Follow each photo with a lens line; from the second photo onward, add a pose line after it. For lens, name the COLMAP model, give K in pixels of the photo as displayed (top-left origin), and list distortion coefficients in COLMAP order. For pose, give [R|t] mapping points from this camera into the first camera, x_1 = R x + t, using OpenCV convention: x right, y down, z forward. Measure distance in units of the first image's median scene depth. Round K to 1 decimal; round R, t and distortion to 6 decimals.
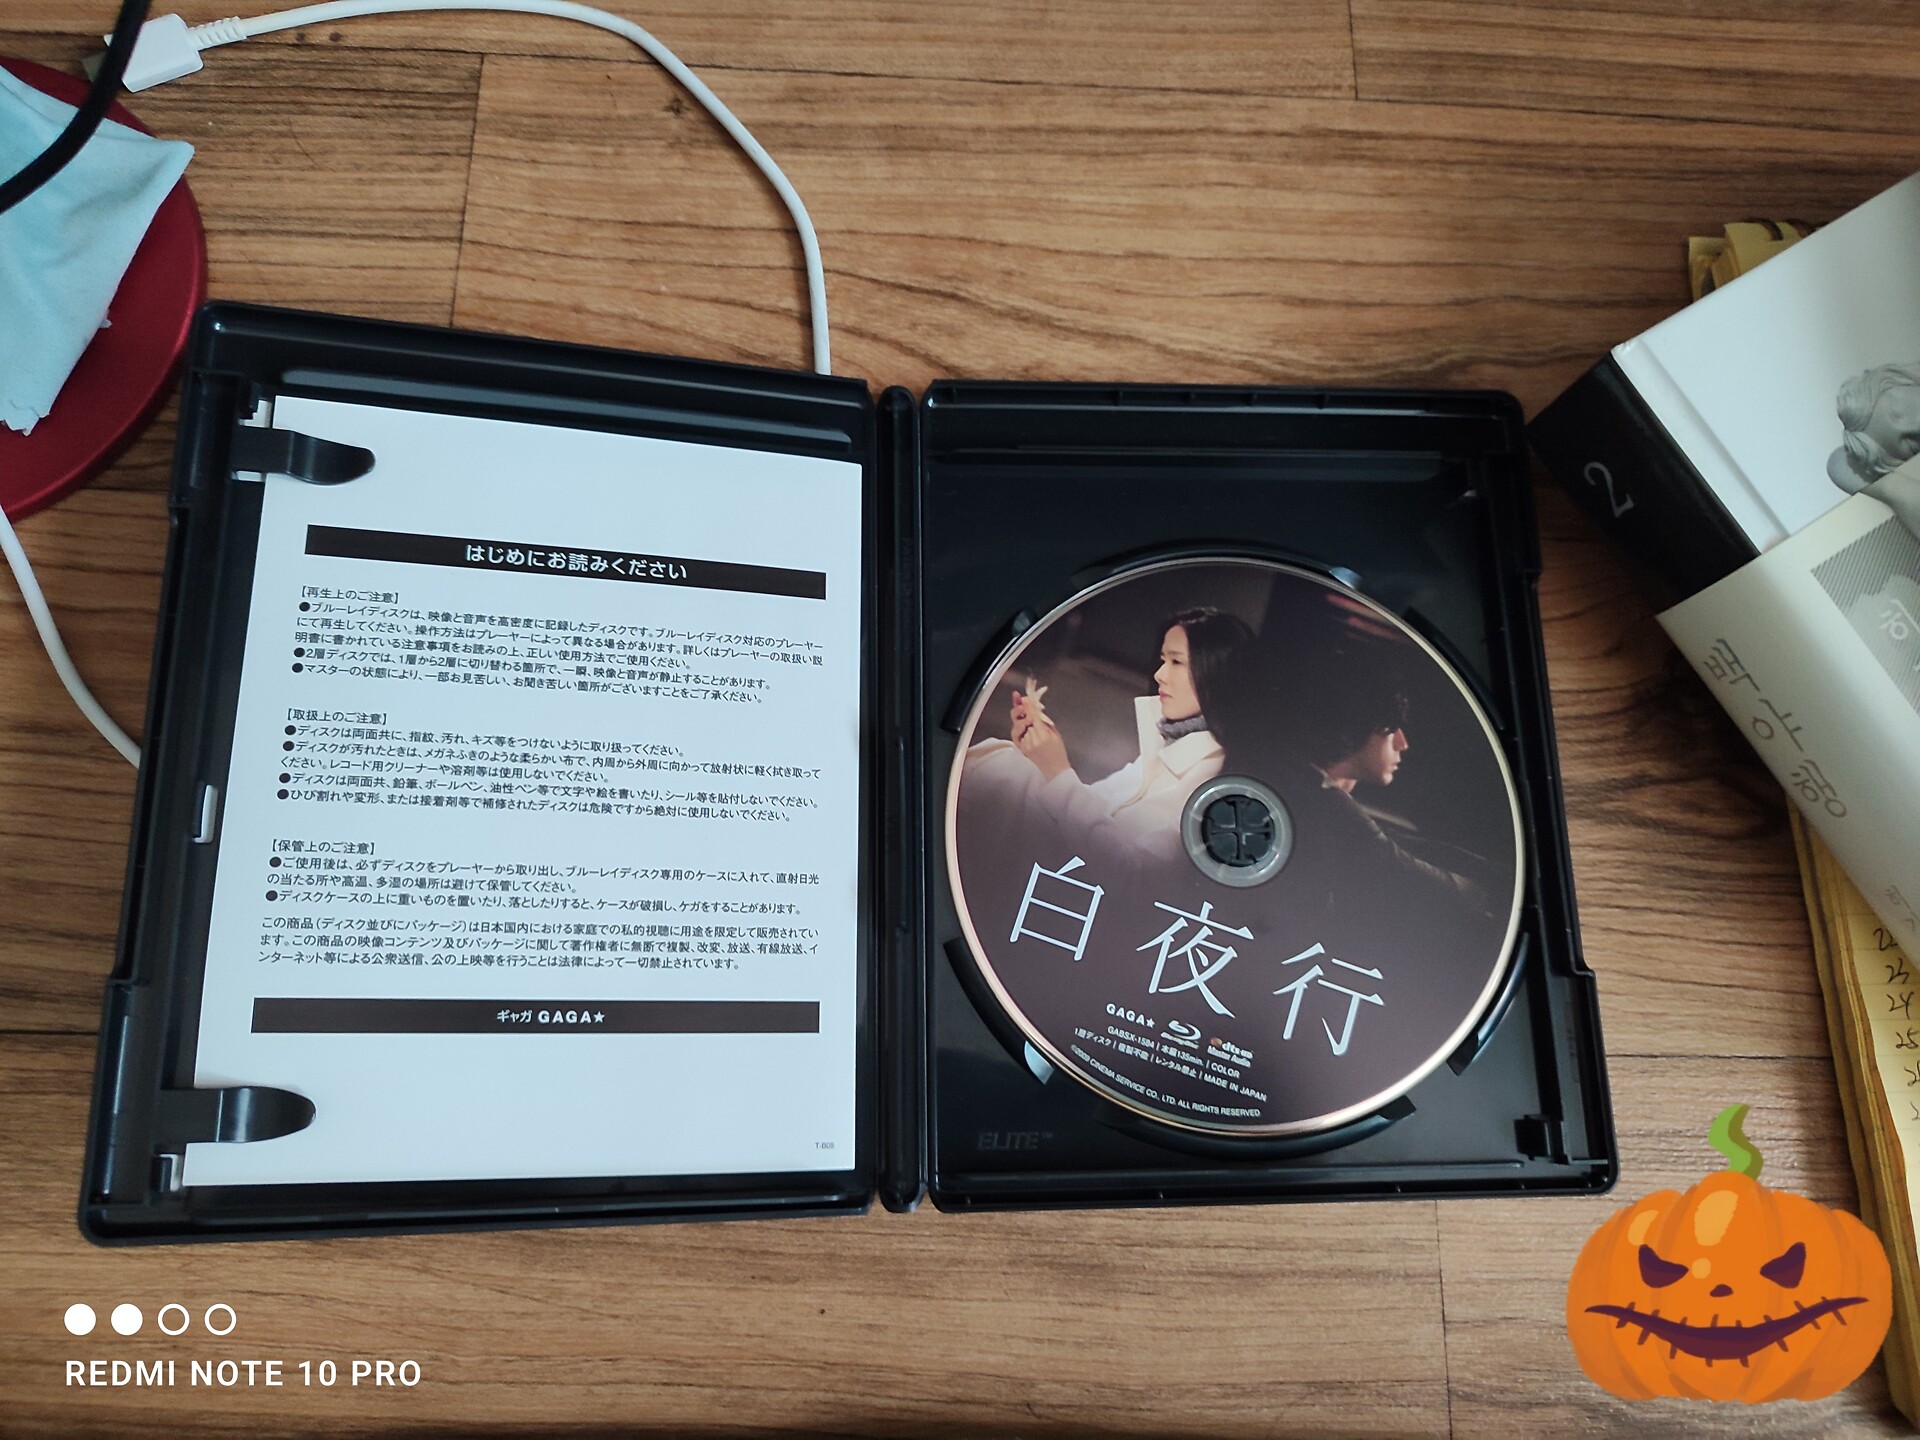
lens RADIAL K [[1364.2, 0, 966.2], [0, 1364.2, 722.1], [0, 0, 1]] dist [-0.008458, -0.009065]
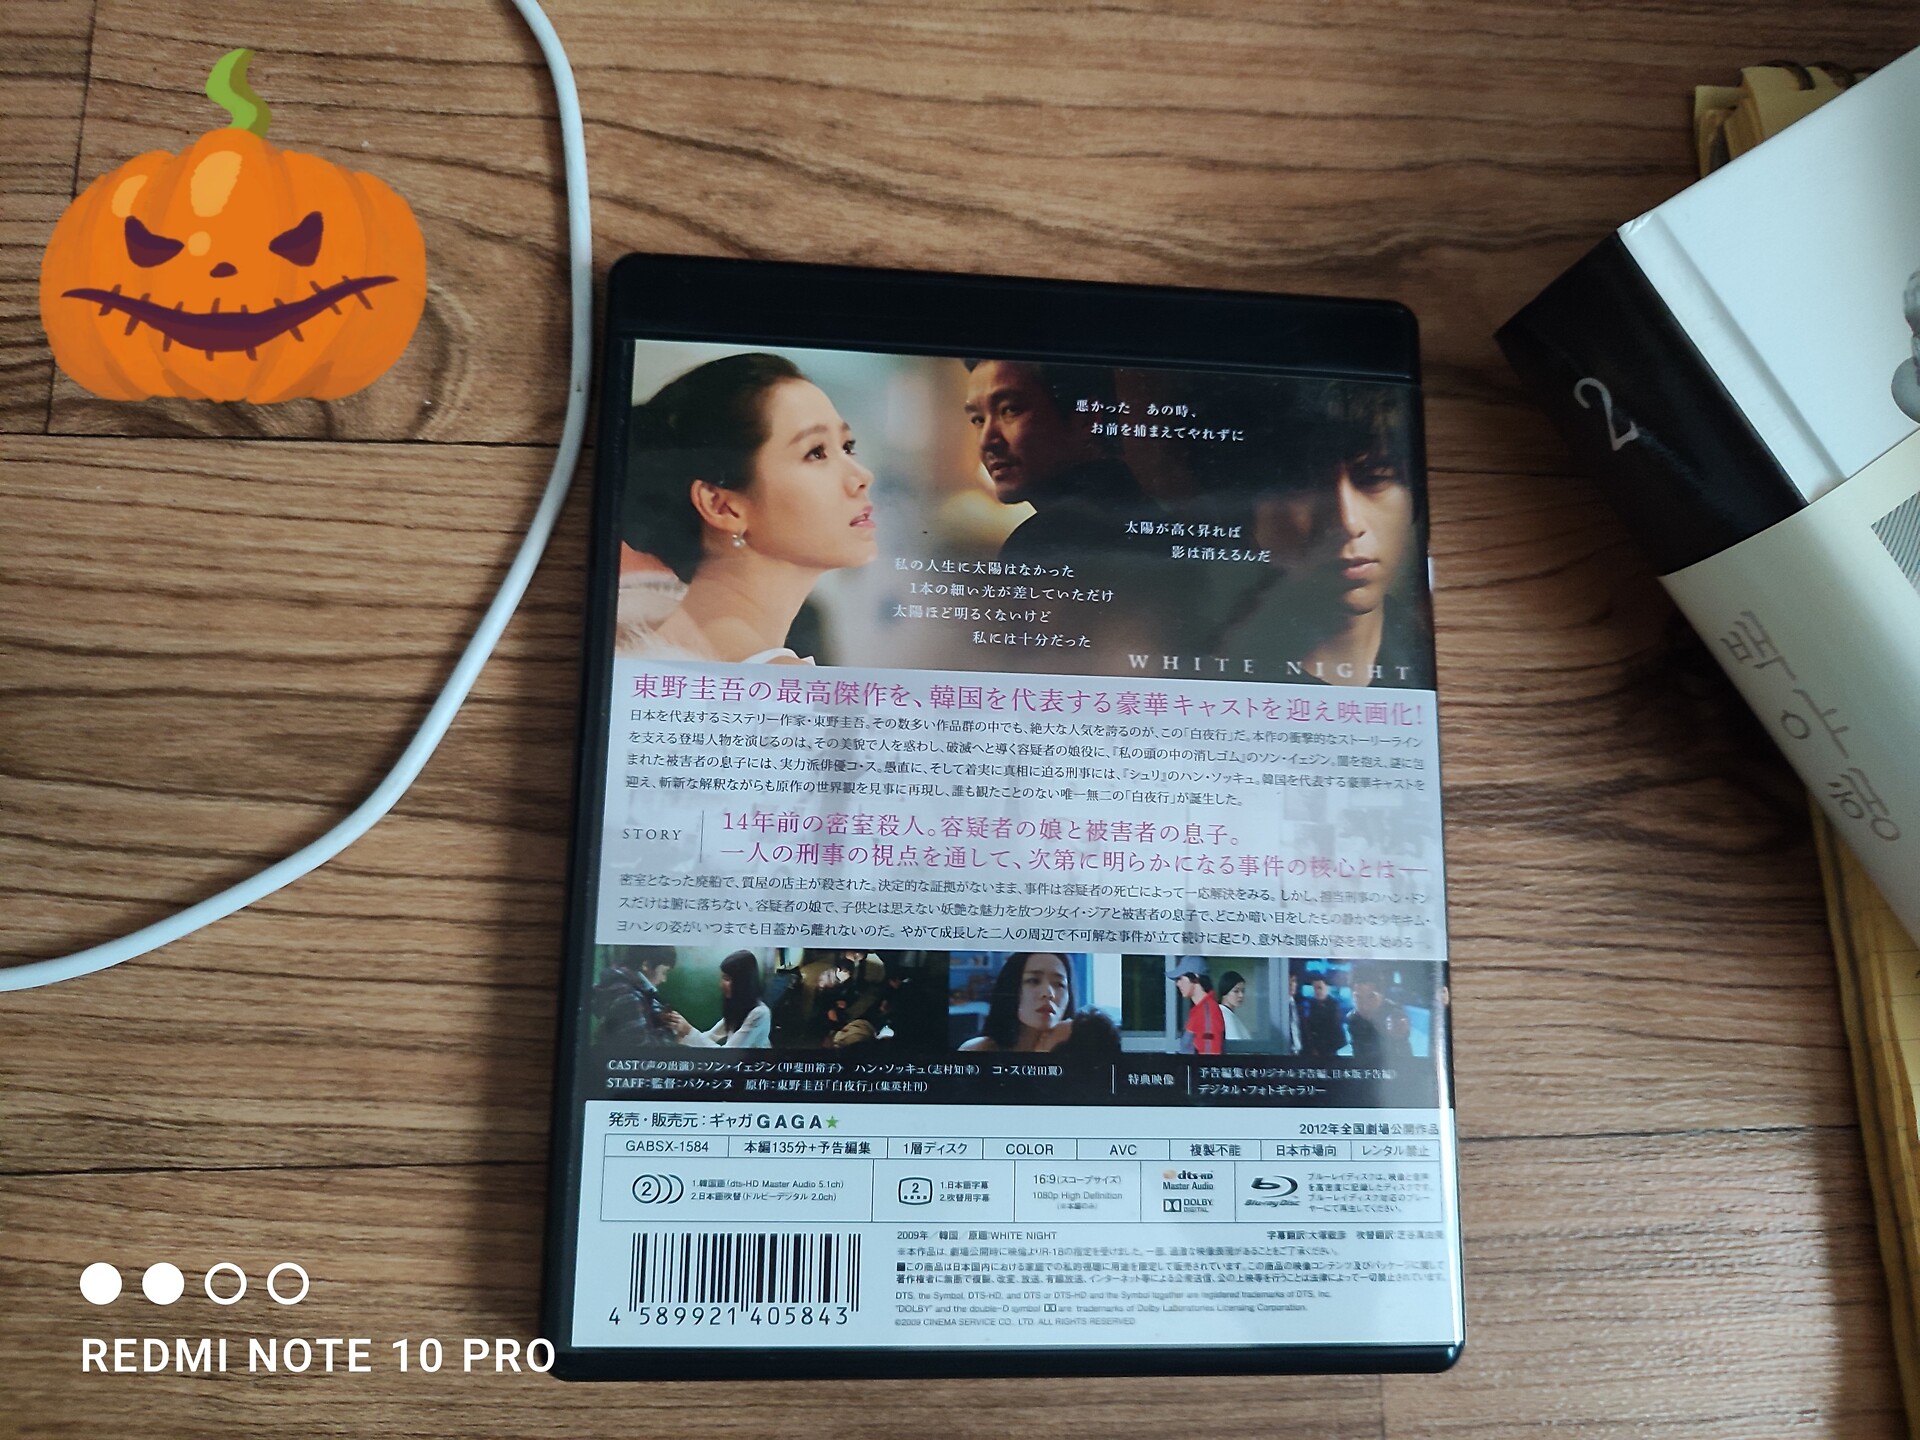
lens RADIAL K [[1368.0, 0, 956.6], [0, 1368.0, 710.9], [0, 0, 1]] dist [-0.021369, 0.001083]
pose [[0.998632, -0.015826, 0.049835, 0.057556], [0.012239, 0.997368, 0.071467, -0.056076], [-0.050835, -0.070760, 0.996197, 0.214184]]
